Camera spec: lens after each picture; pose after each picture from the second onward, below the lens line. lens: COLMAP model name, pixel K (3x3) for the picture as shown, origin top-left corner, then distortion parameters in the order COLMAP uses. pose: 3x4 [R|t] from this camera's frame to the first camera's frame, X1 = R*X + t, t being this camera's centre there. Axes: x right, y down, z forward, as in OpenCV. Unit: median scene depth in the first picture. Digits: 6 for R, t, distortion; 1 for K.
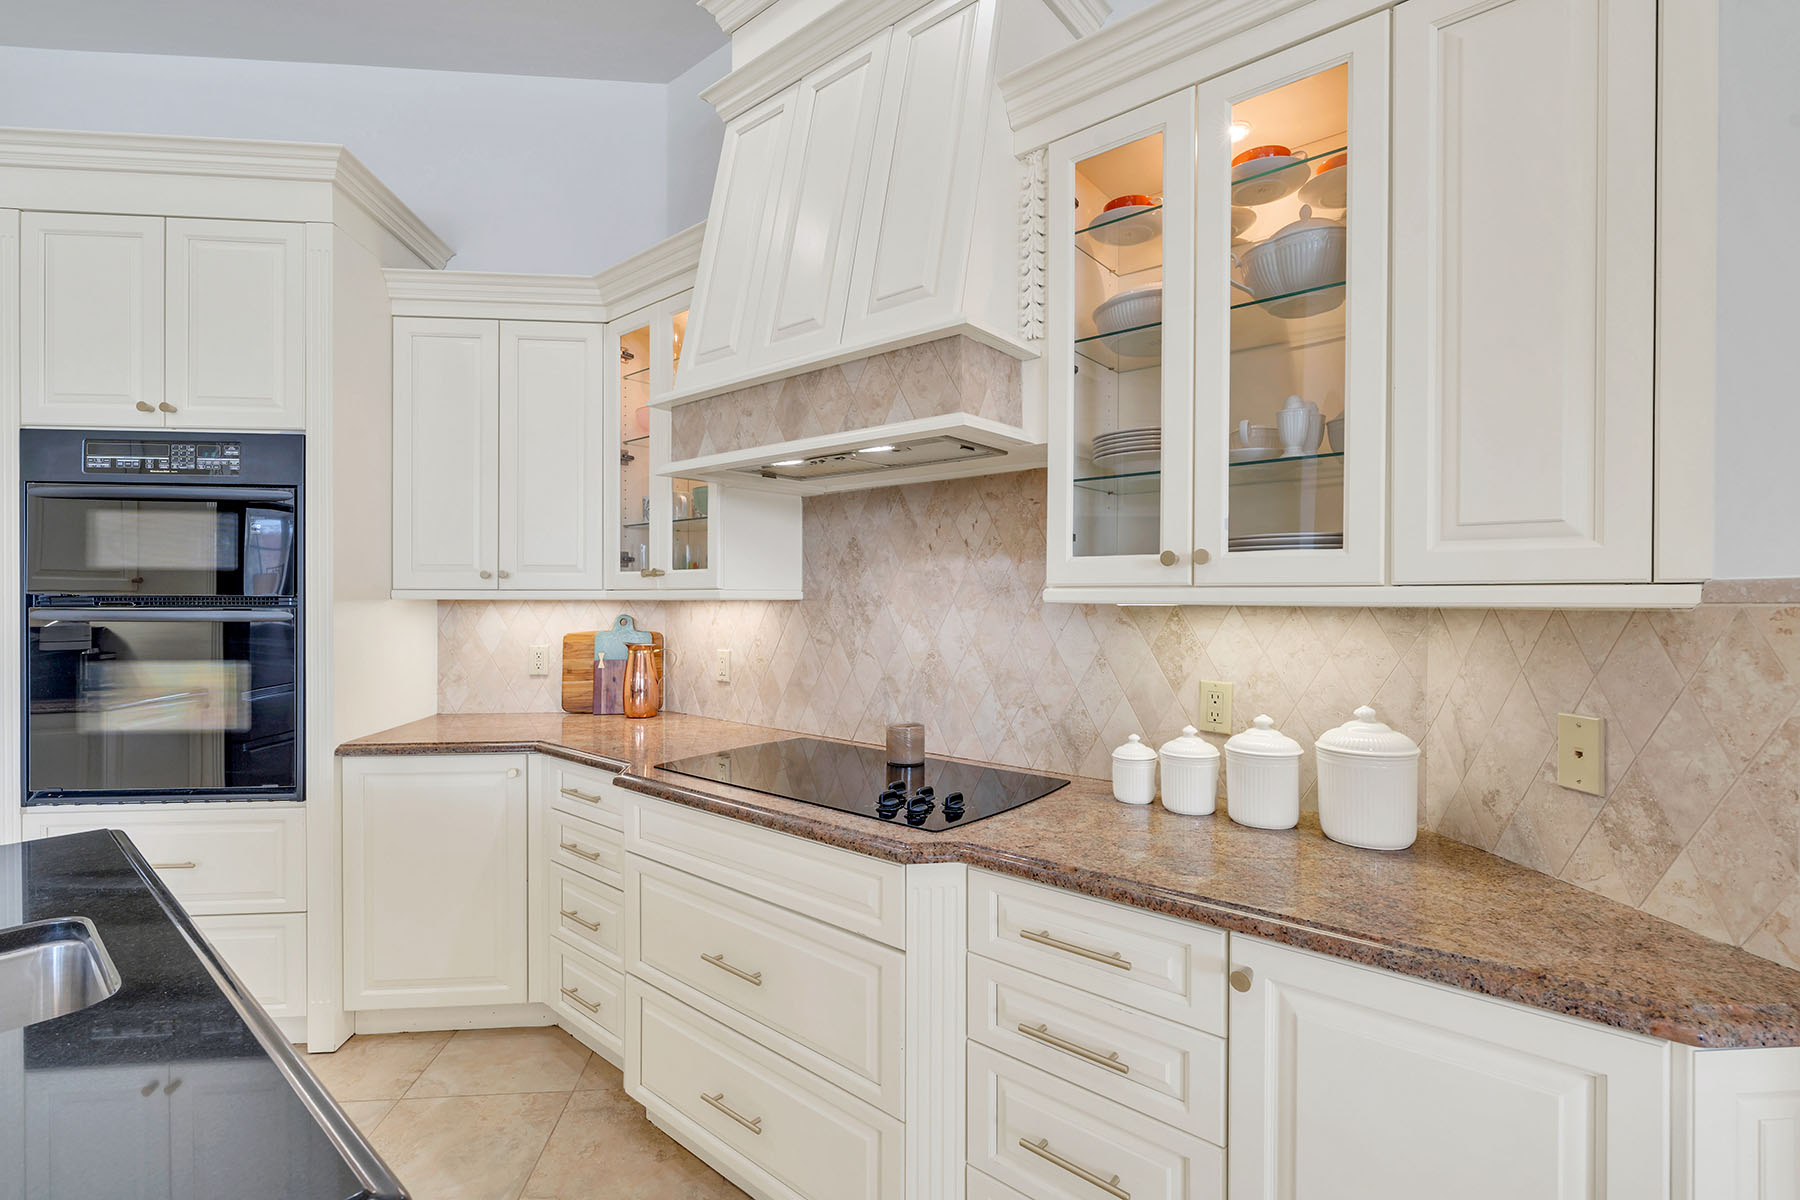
lens RADIAL K [[810.5, 0, 890.3], [0, 810.5, 596.4], [0, 0, 1]] dist [-0.002072, 0.000166]
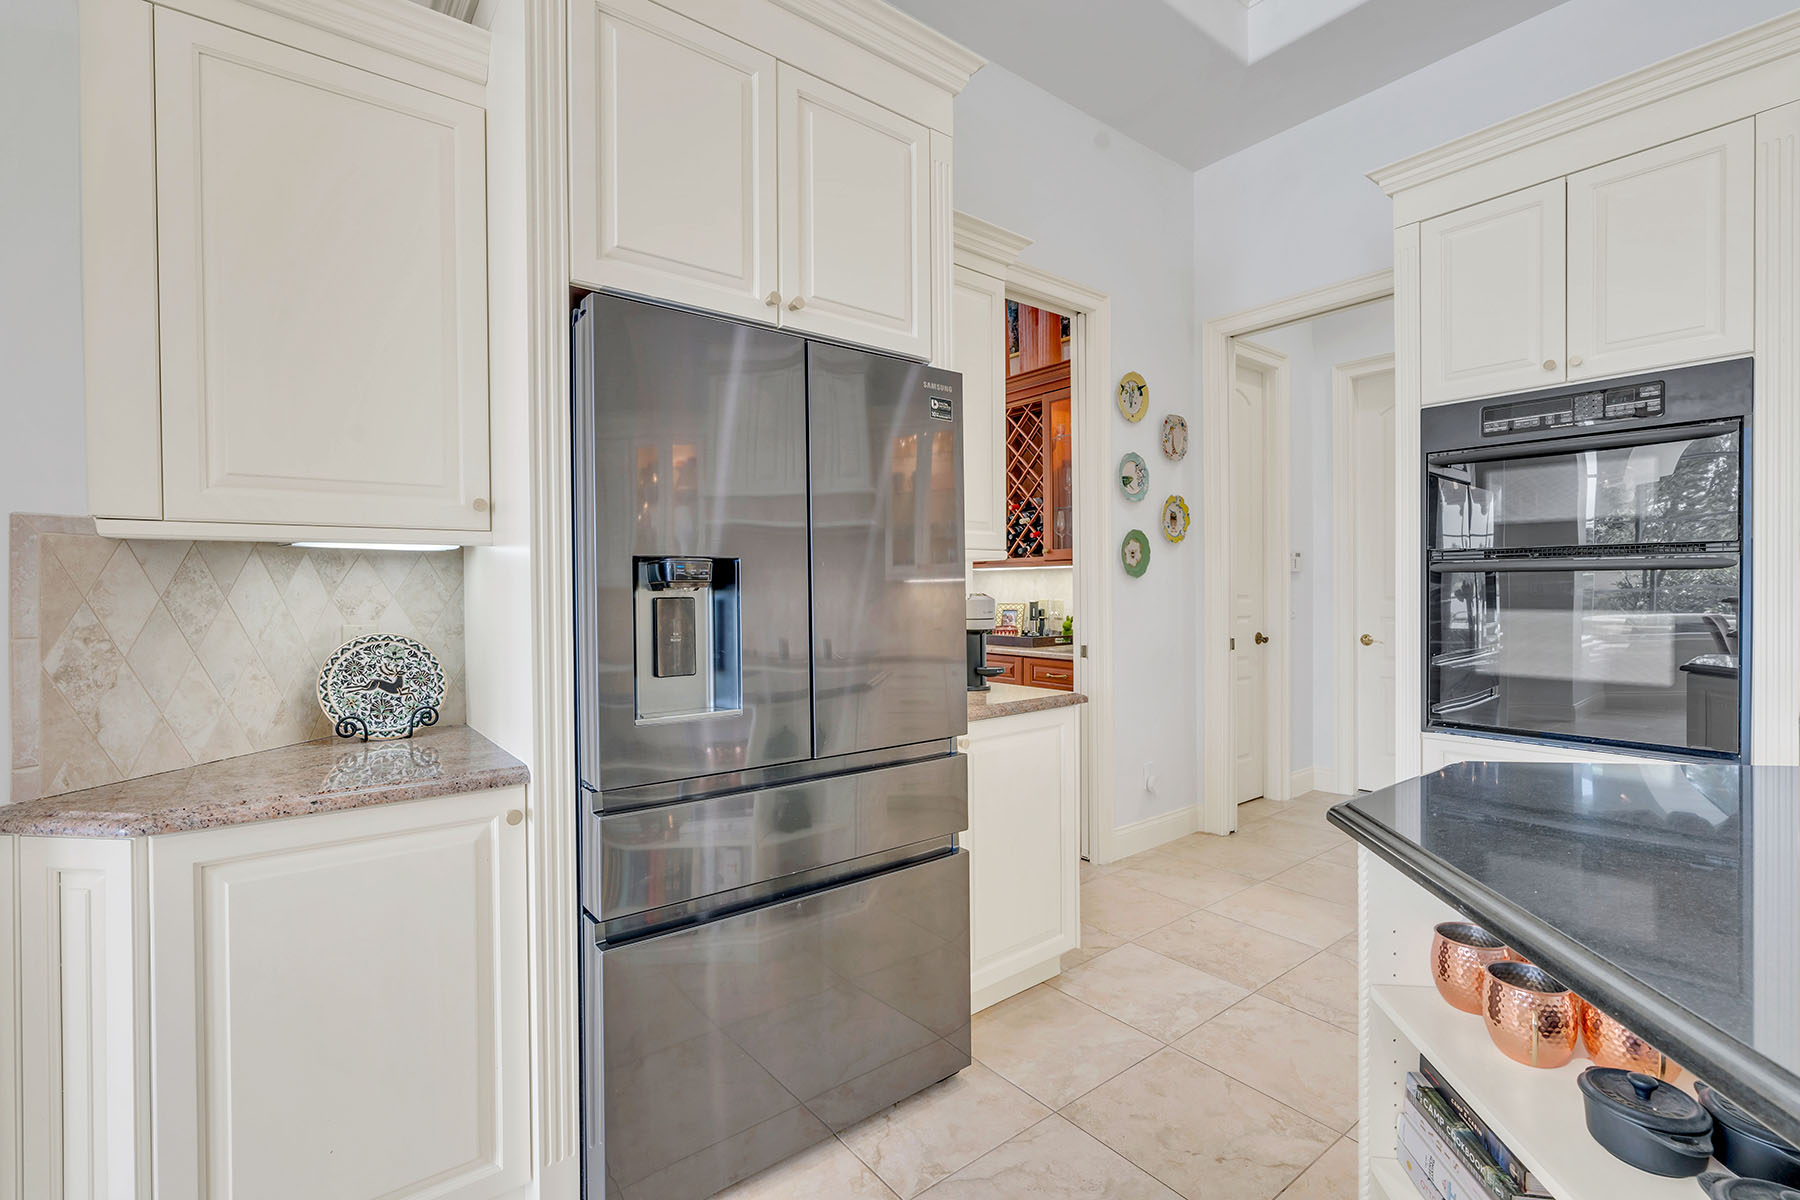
lens RADIAL K [[810.5, 0, 890.3], [0, 810.5, 596.4], [0, 0, 1]] dist [-0.002072, 0.000166]
pose [[0.542208, 0.001284, -0.840243, -0.505275], [0.008697, 0.999937, 0.007140, 0.048819], [0.840199, -0.011179, 0.542163, -0.283091]]
